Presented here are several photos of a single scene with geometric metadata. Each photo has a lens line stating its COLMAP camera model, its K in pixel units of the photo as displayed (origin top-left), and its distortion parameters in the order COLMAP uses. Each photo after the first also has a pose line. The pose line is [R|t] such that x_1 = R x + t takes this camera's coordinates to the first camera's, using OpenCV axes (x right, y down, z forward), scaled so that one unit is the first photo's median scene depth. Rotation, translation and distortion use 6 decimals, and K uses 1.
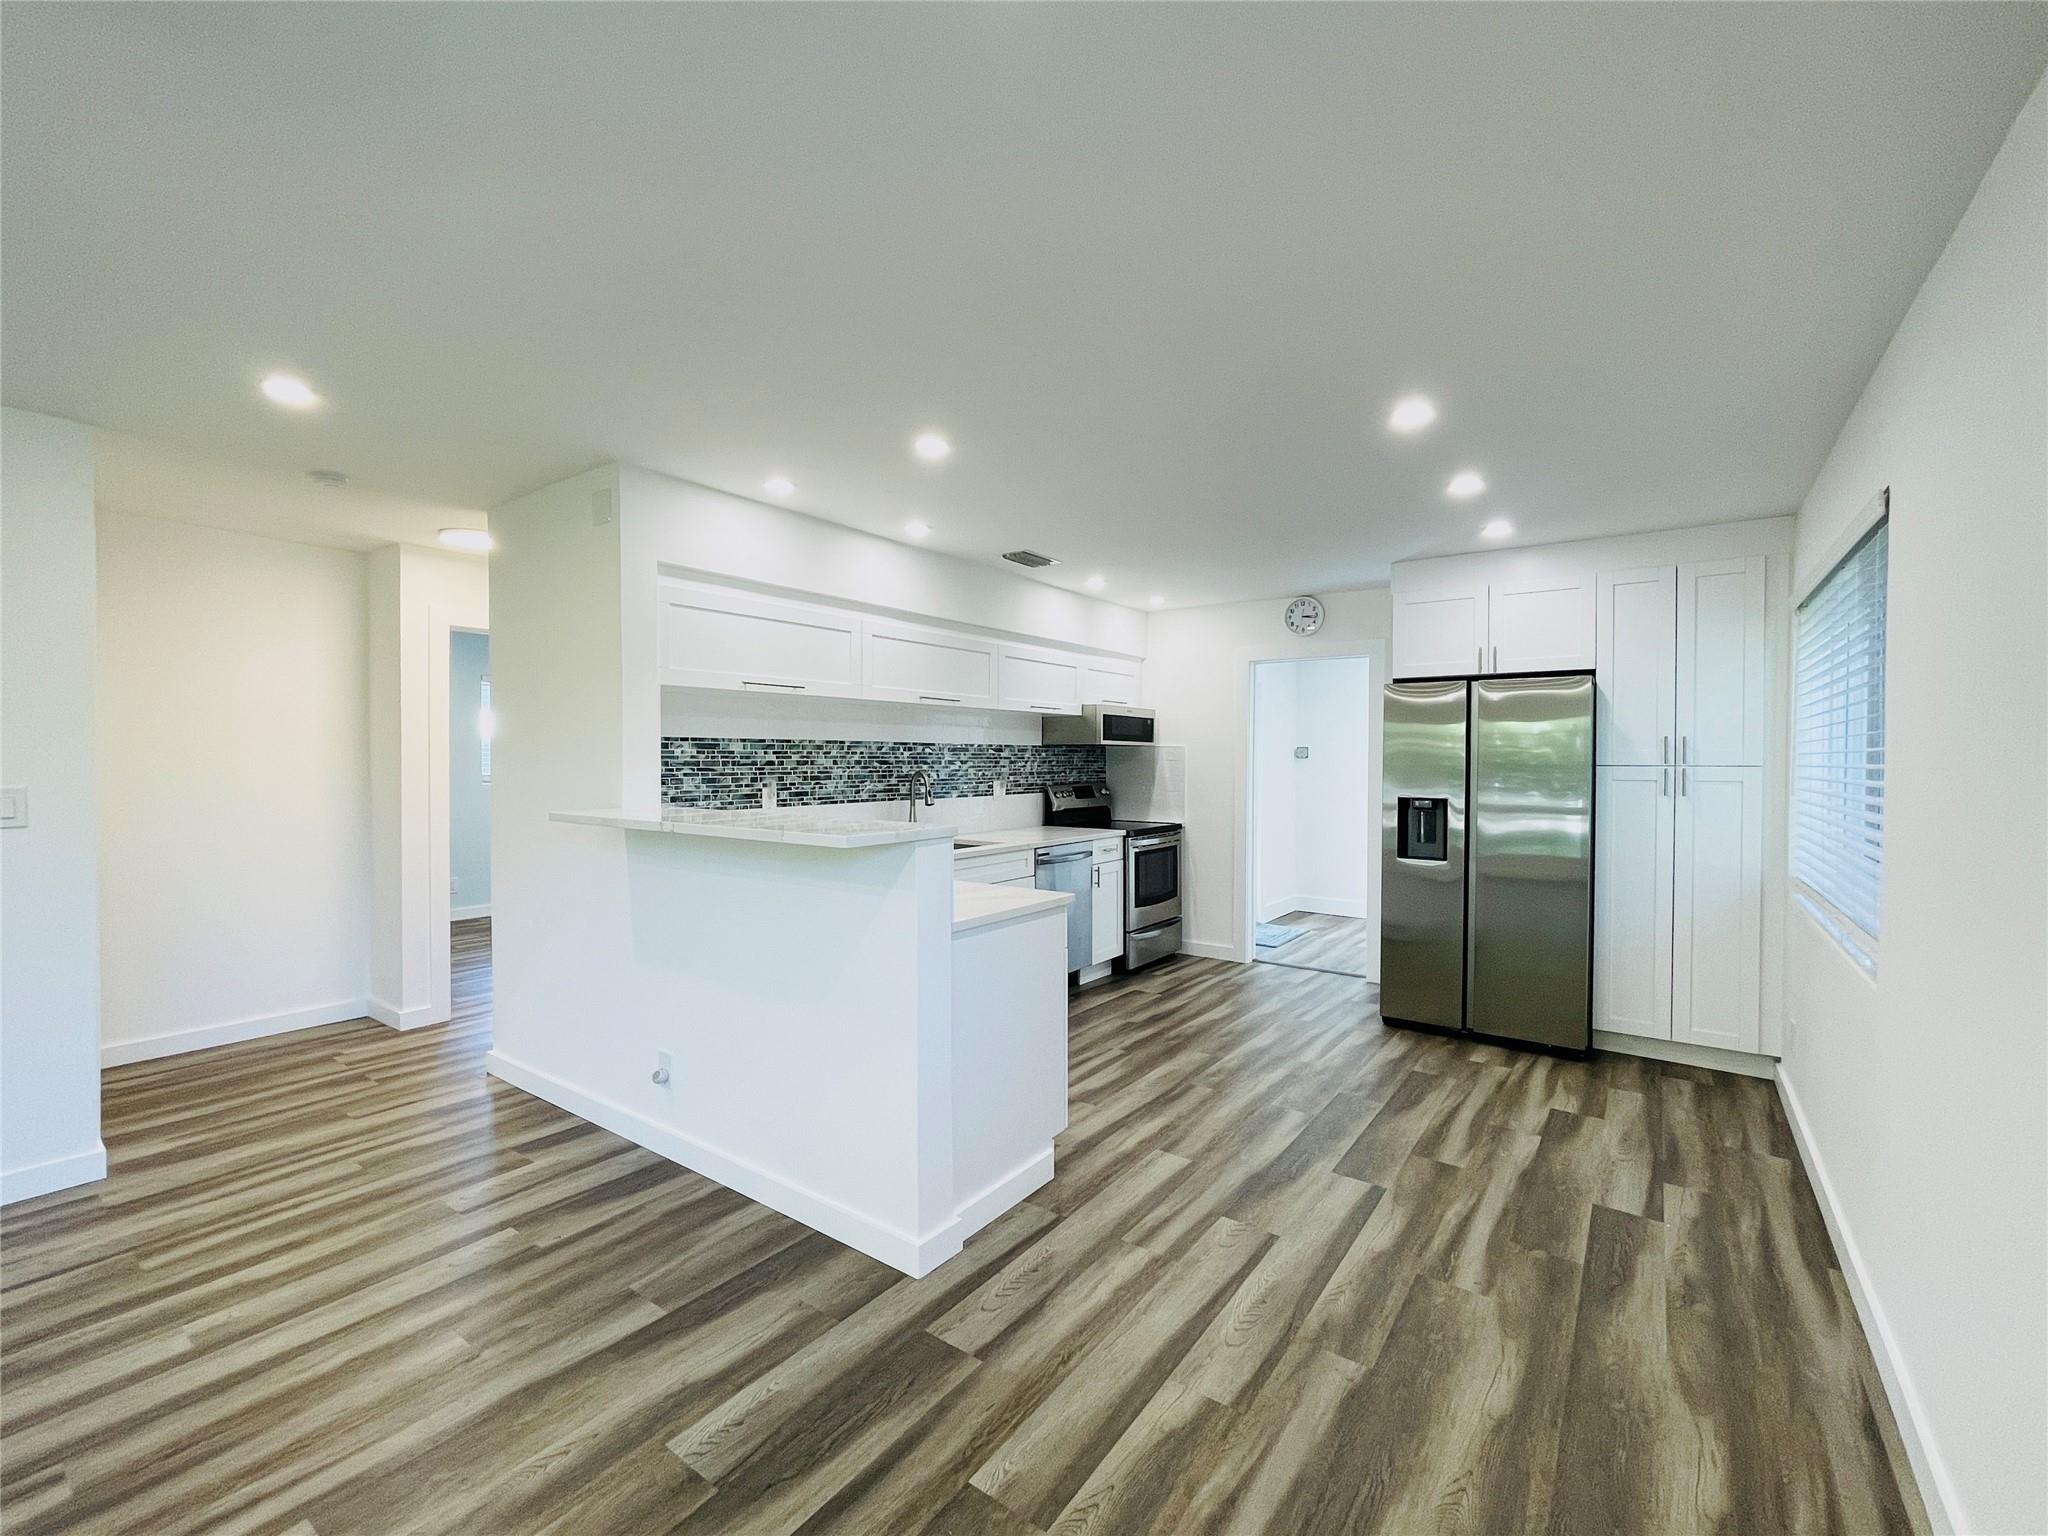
lens RADIAL K [[870.5, 0, 1016.9], [0, 870.5, 767.7], [0, 0, 1]] dist [-0.004006, 0.003713]
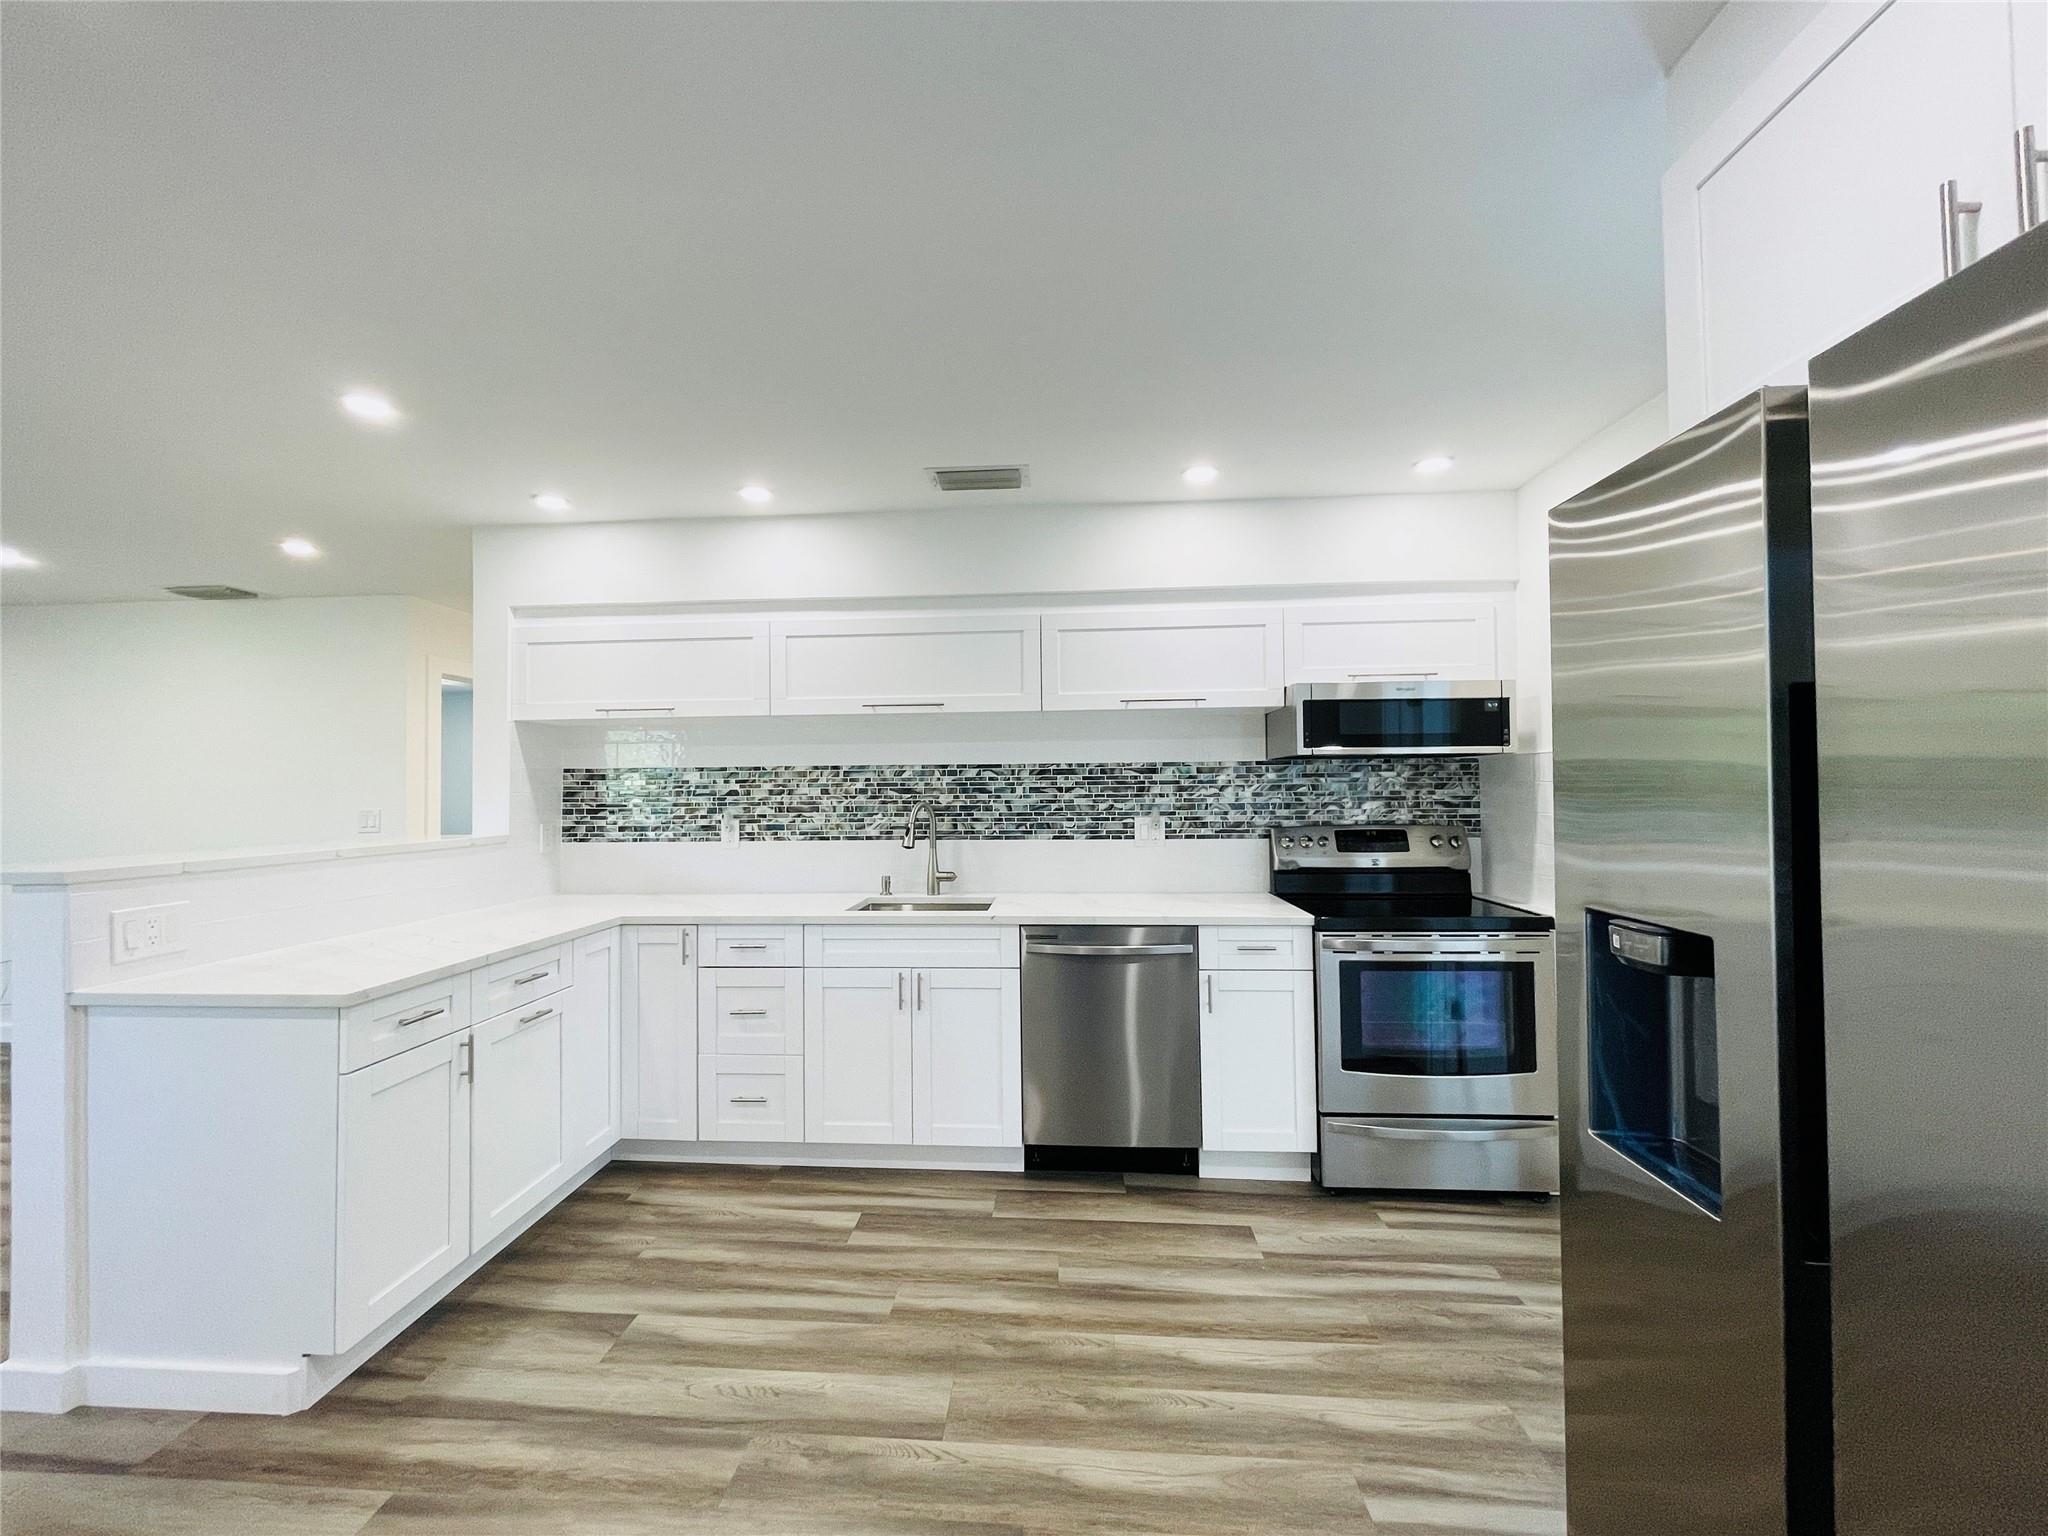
lens RADIAL K [[825.6, 0, 1010.8], [0, 825.6, 773.2], [0, 0, 1]] dist [0.000973, 0.000000]
pose [[0.532208, -0.021432, -0.846343, 0.608366], [0.002051, 0.999709, -0.024026, -0.004444], [0.846611, 0.011051, 0.532097, 0.771874]]
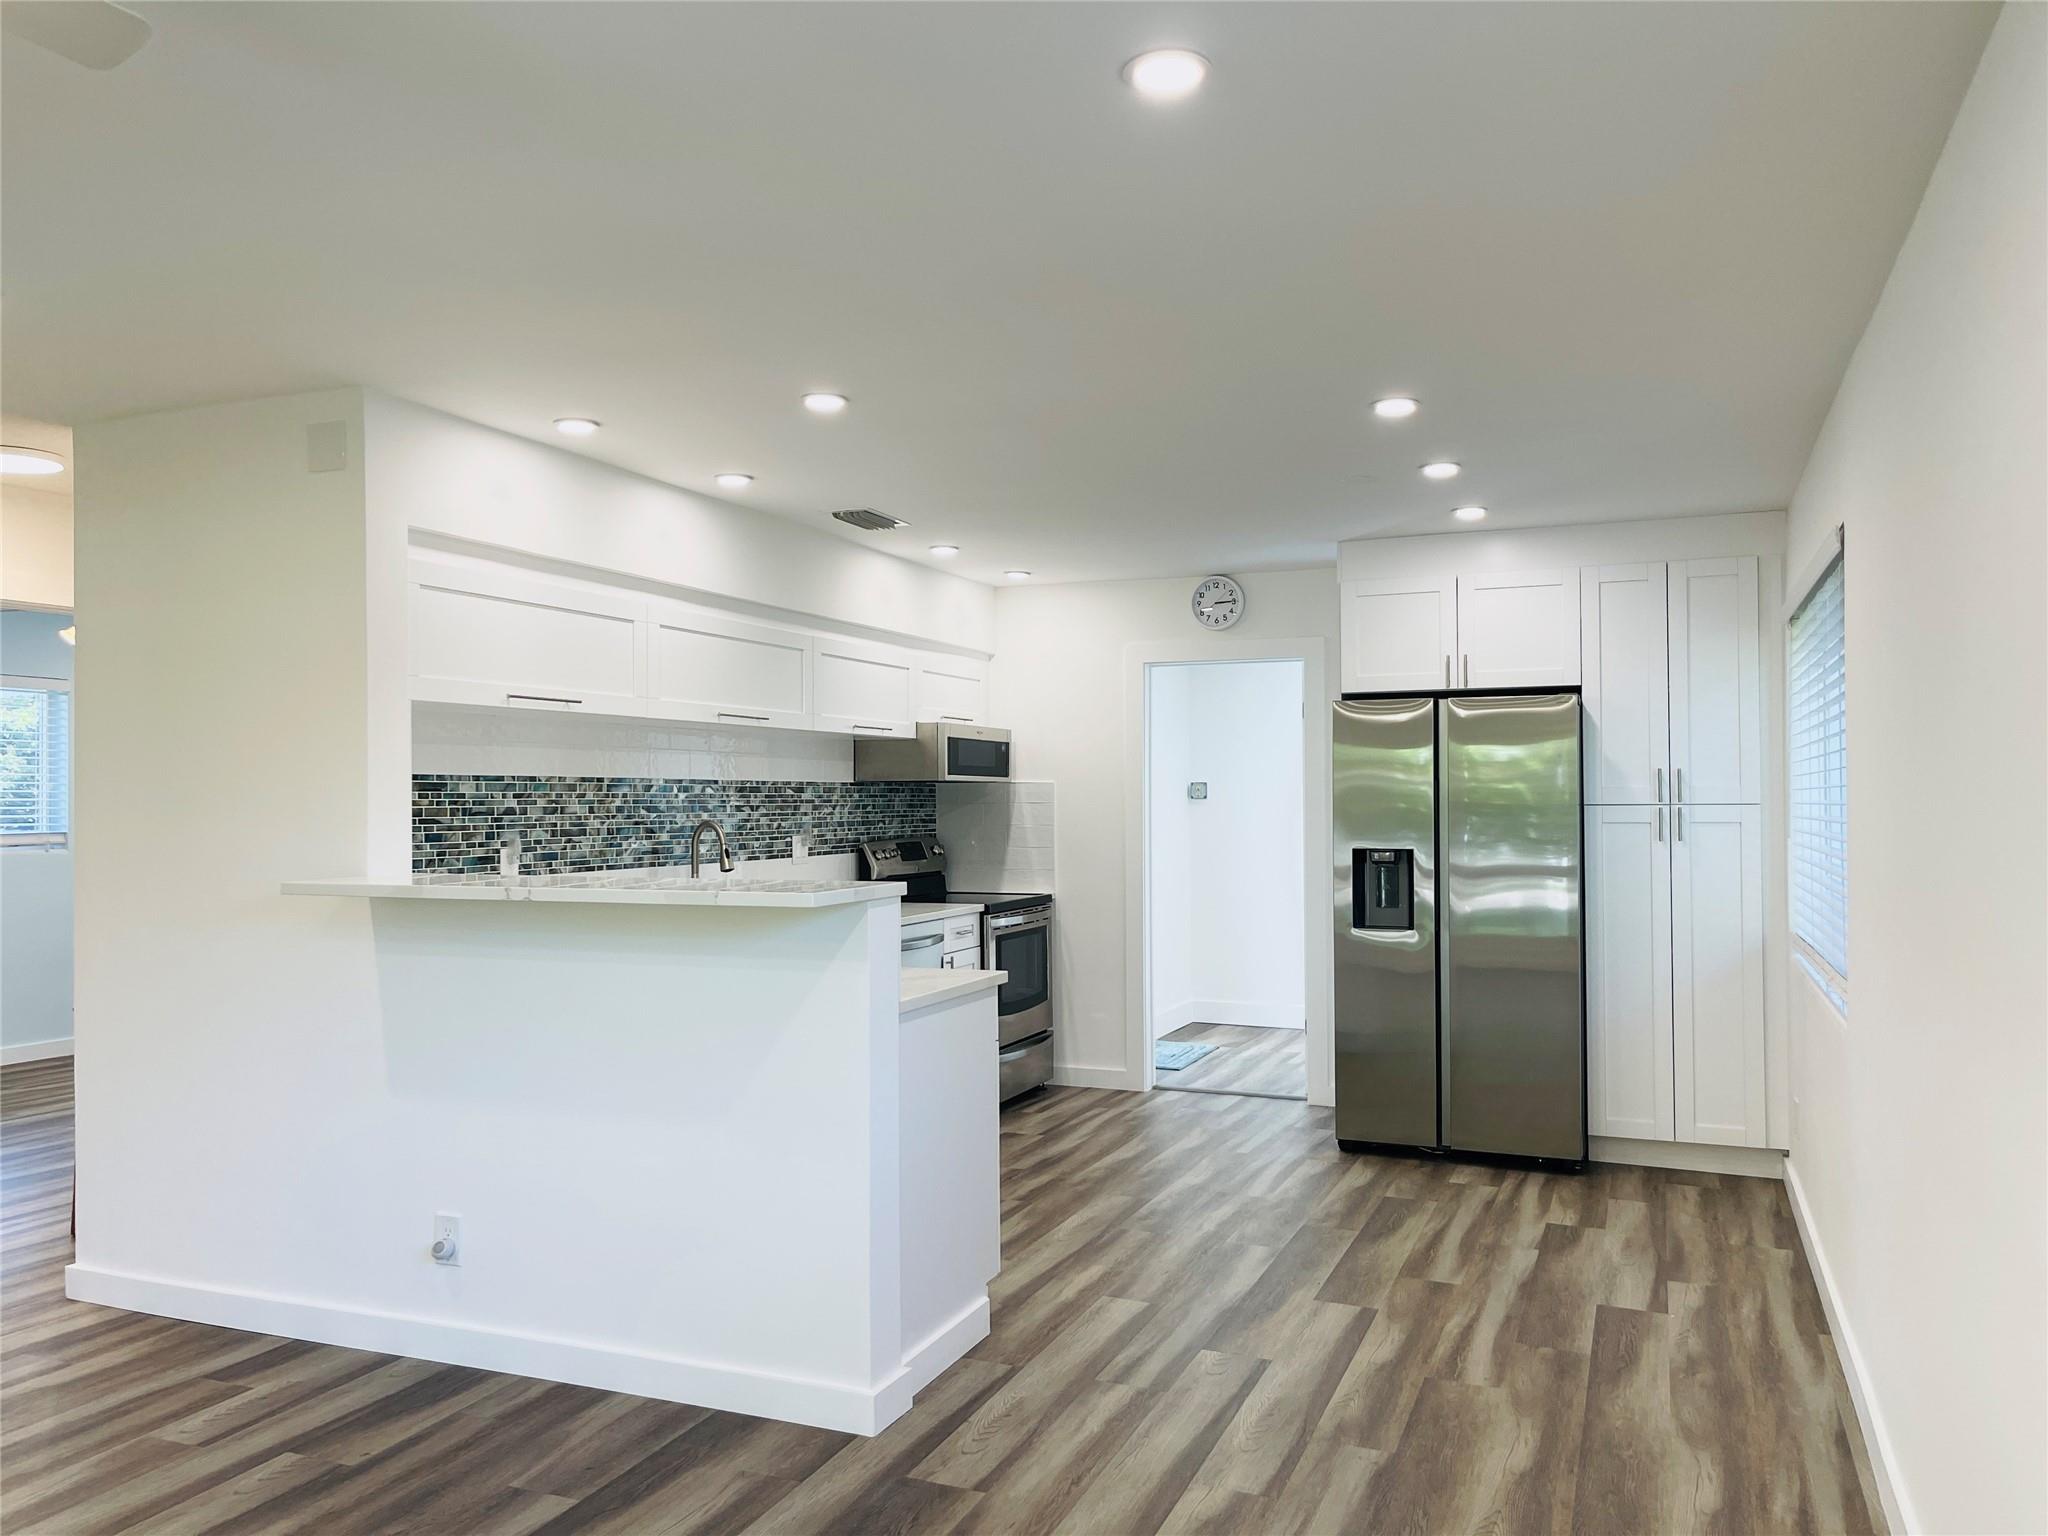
lens RADIAL K [[1505.7, 0, 1031.1], [0, 1505.7, 772.4], [0, 0, 1]] dist [0.039786, -0.024367]
pose [[0.970727, -0.002923, 0.240169, -0.169595], [0.010145, 0.999533, -0.028836, 0.002516], [-0.239972, 0.030428, 0.970303, -0.240698]]
